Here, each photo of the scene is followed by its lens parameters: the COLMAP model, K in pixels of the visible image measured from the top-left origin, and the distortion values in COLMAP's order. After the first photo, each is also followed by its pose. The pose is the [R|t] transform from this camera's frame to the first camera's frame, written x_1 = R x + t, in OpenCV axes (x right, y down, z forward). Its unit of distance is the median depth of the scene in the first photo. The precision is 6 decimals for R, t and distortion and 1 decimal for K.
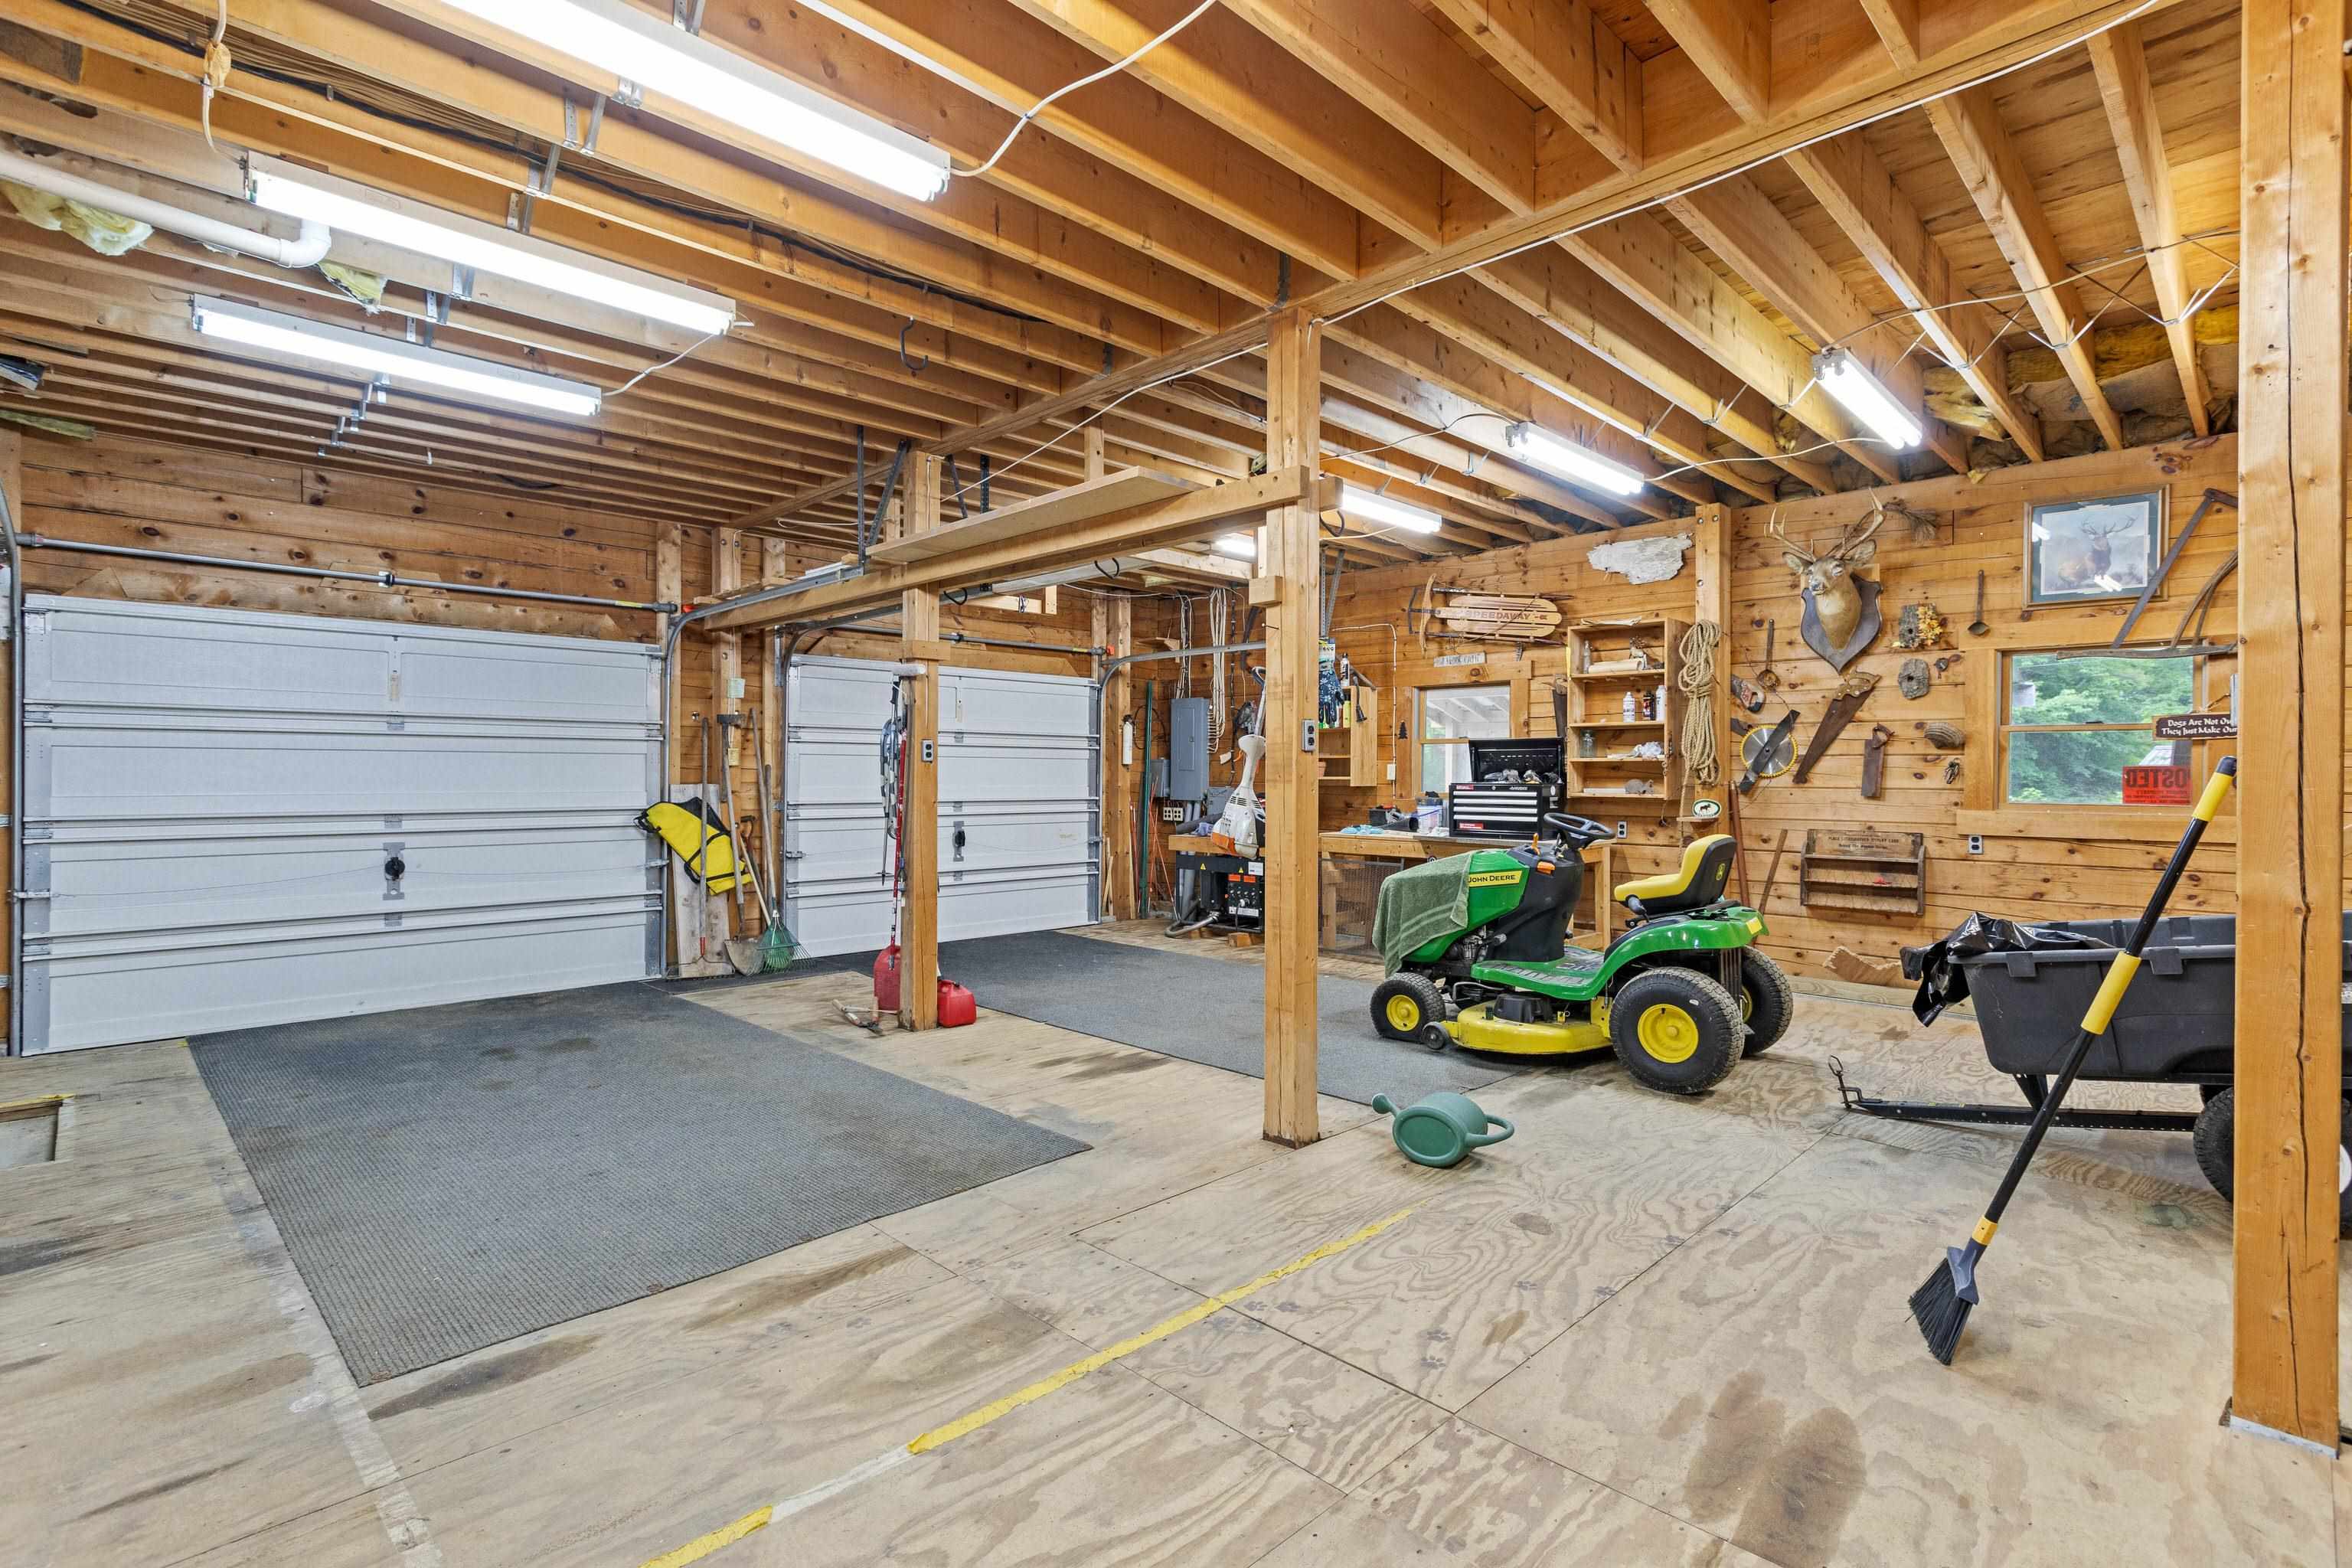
lens RADIAL K [[1107.5, 0, 1188.1], [0, 1107.5, 774.7], [0, 0, 1]] dist [0.001557, -0.000442]
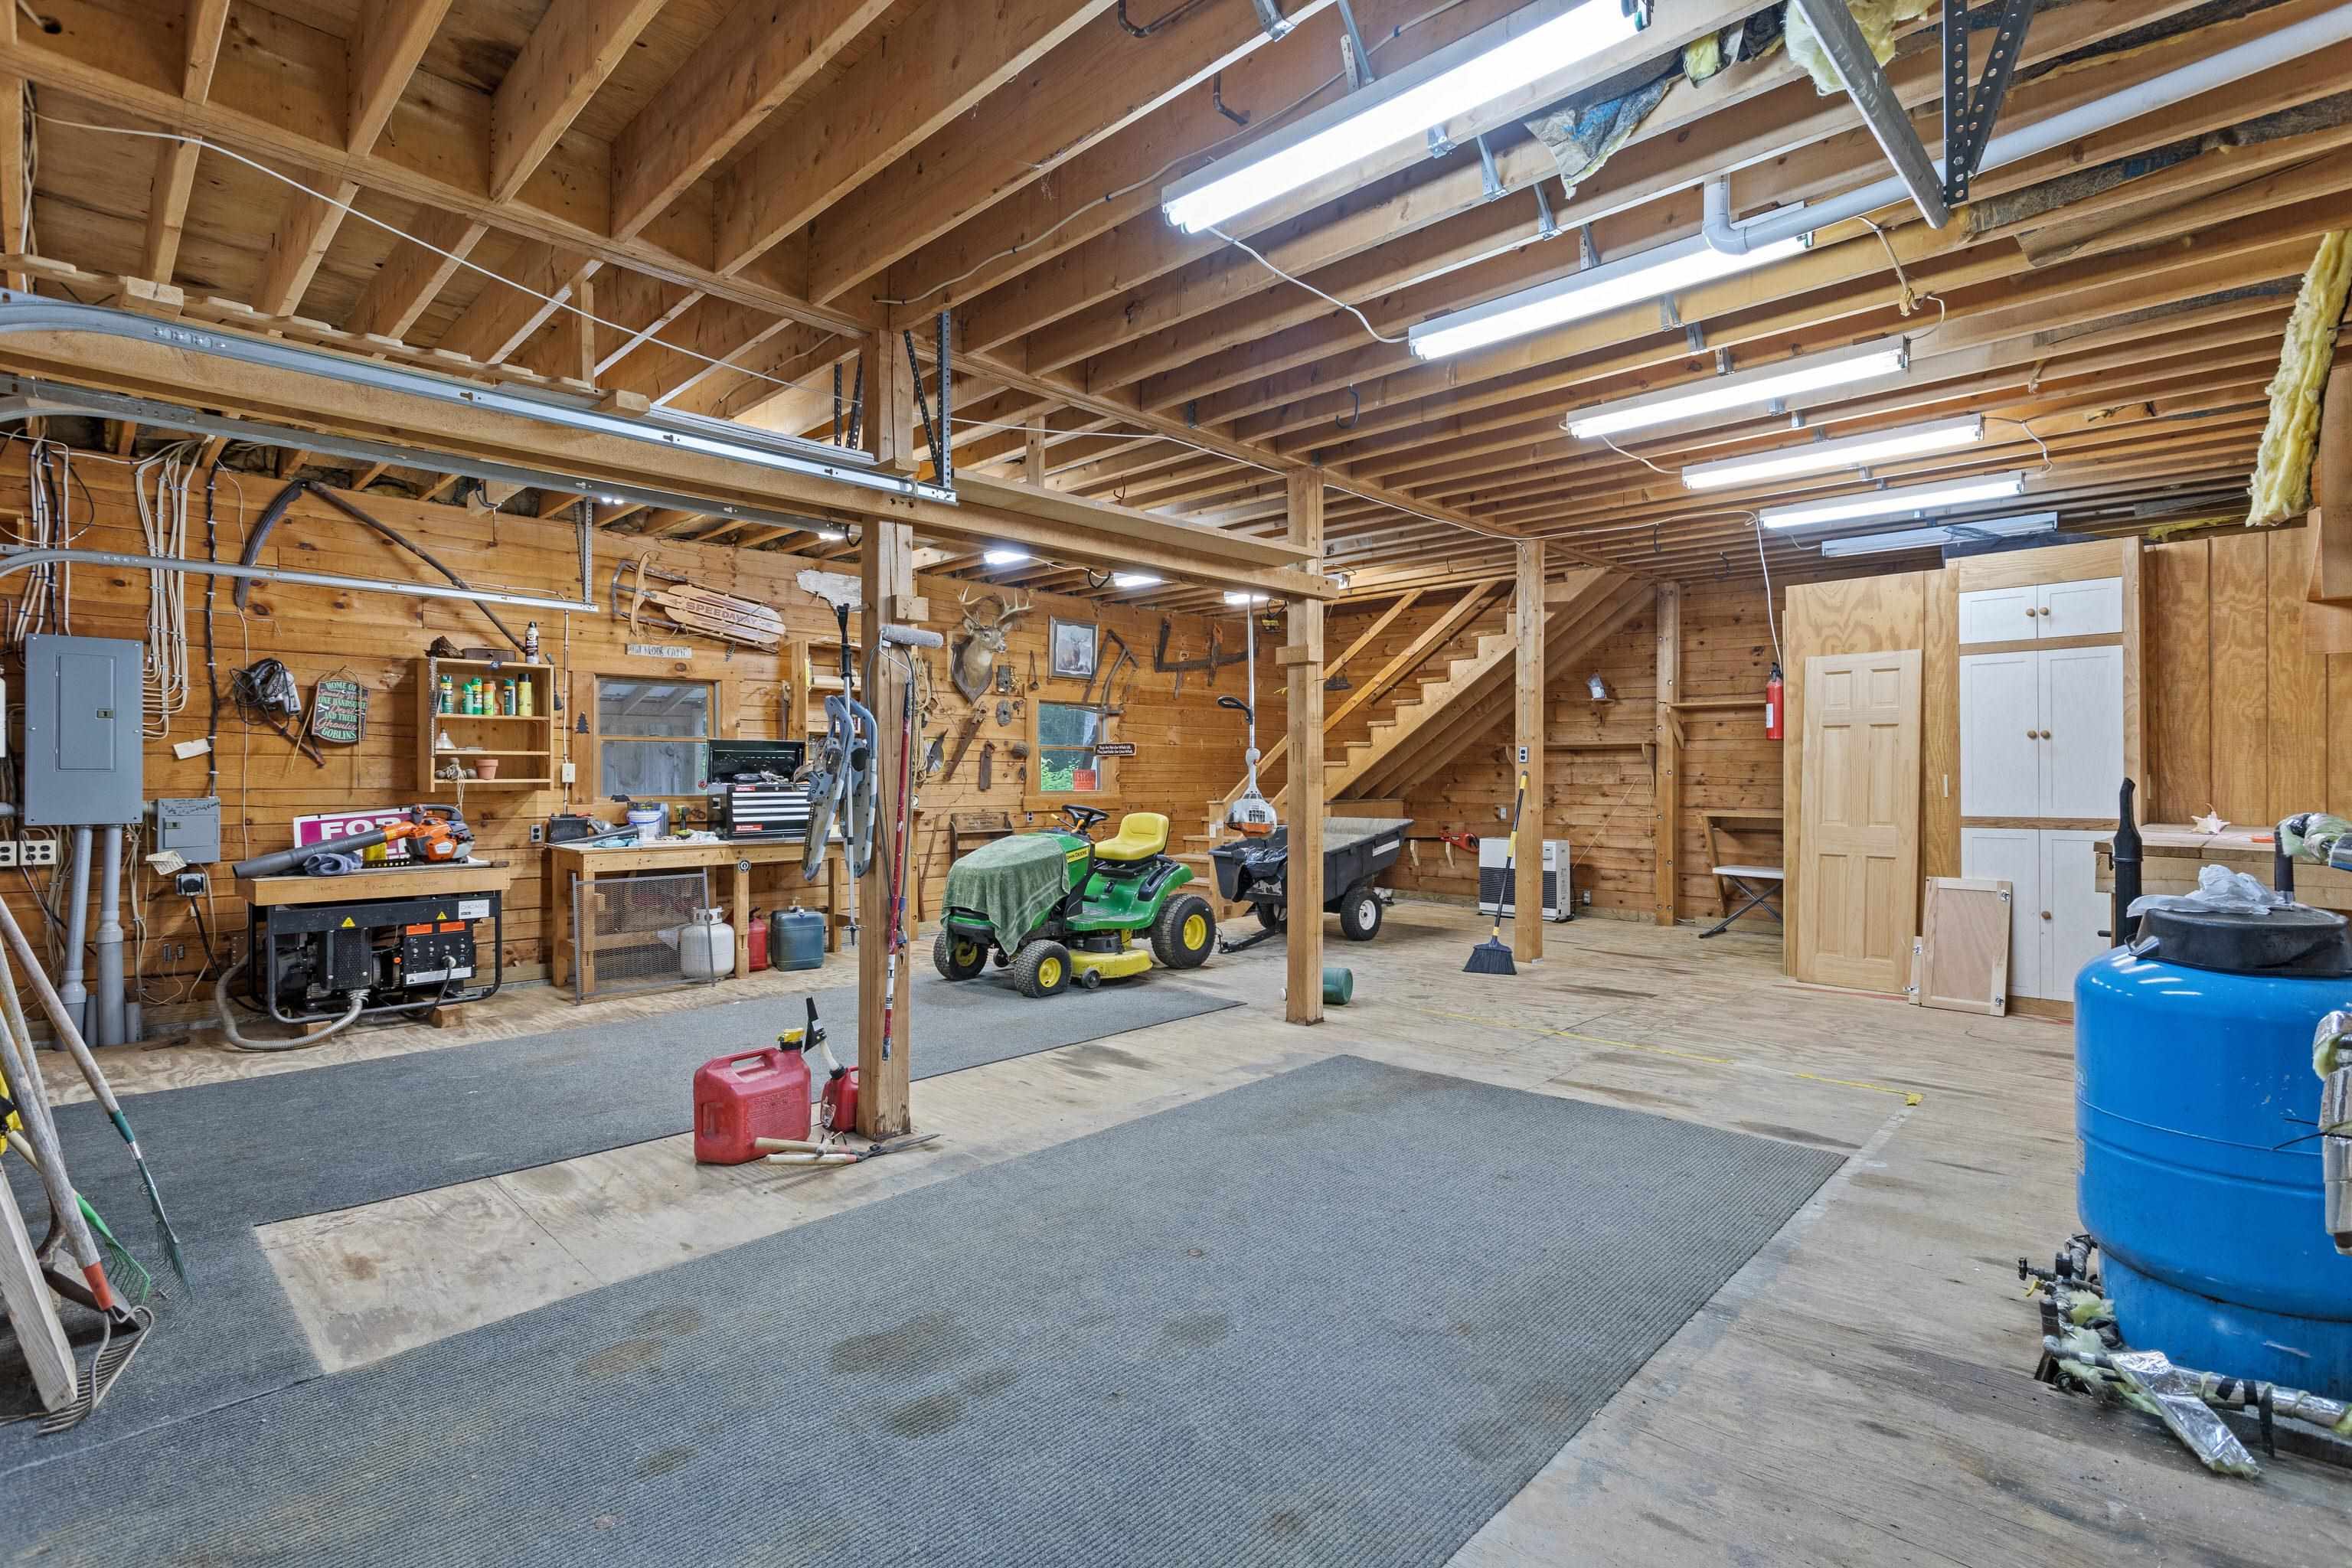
lens RADIAL K [[1107.5, 0, 1188.1], [0, 1107.5, 774.7], [0, 0, 1]] dist [0.001557, -0.000442]
pose [[-0.014329, -0.004612, 0.999887, -1.427922], [0.000097, 0.999989, 0.004614, -0.010639], [-0.999897, 0.000163, -0.014328, 1.207039]]
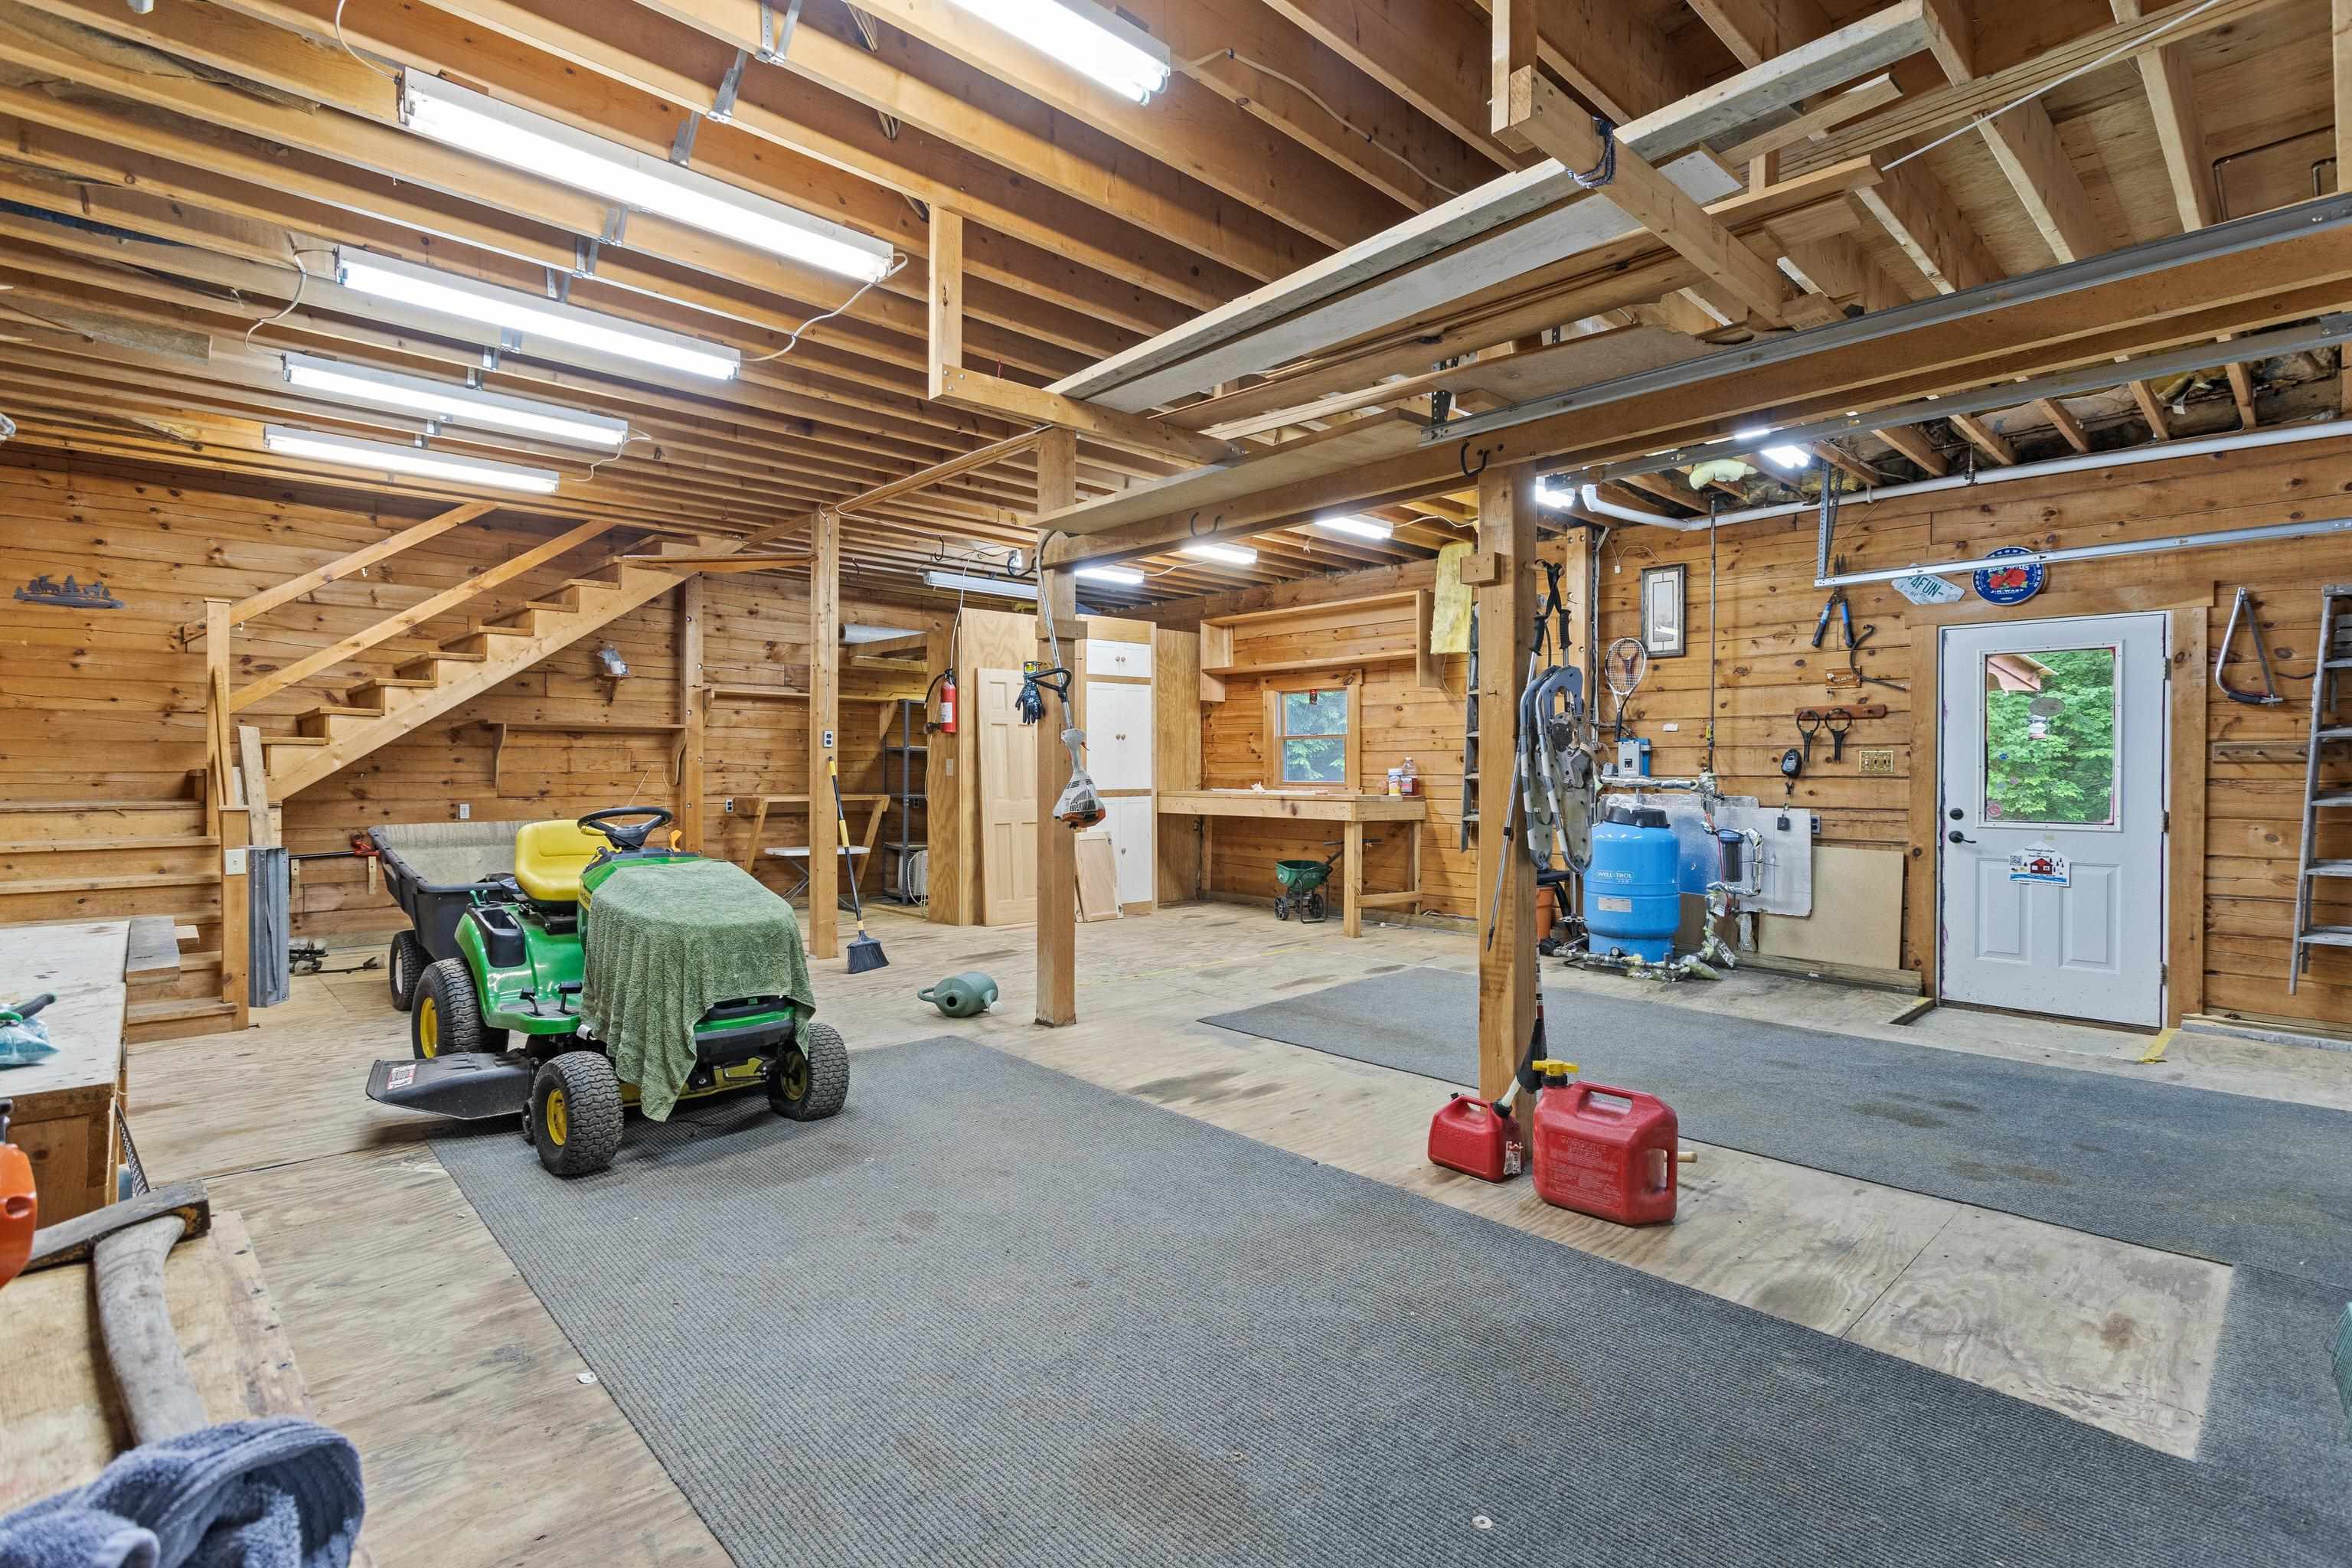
lens RADIAL K [[1107.5, 0, 1188.1], [0, 1107.5, 774.7], [0, 0, 1]] dist [0.001557, -0.000442]
pose [[-0.999622, -0.006088, 0.026805, -0.107769], [-0.005873, 0.999950, 0.008118, 0.004048], [-0.026853, 0.007958, -0.999608, 2.447488]]
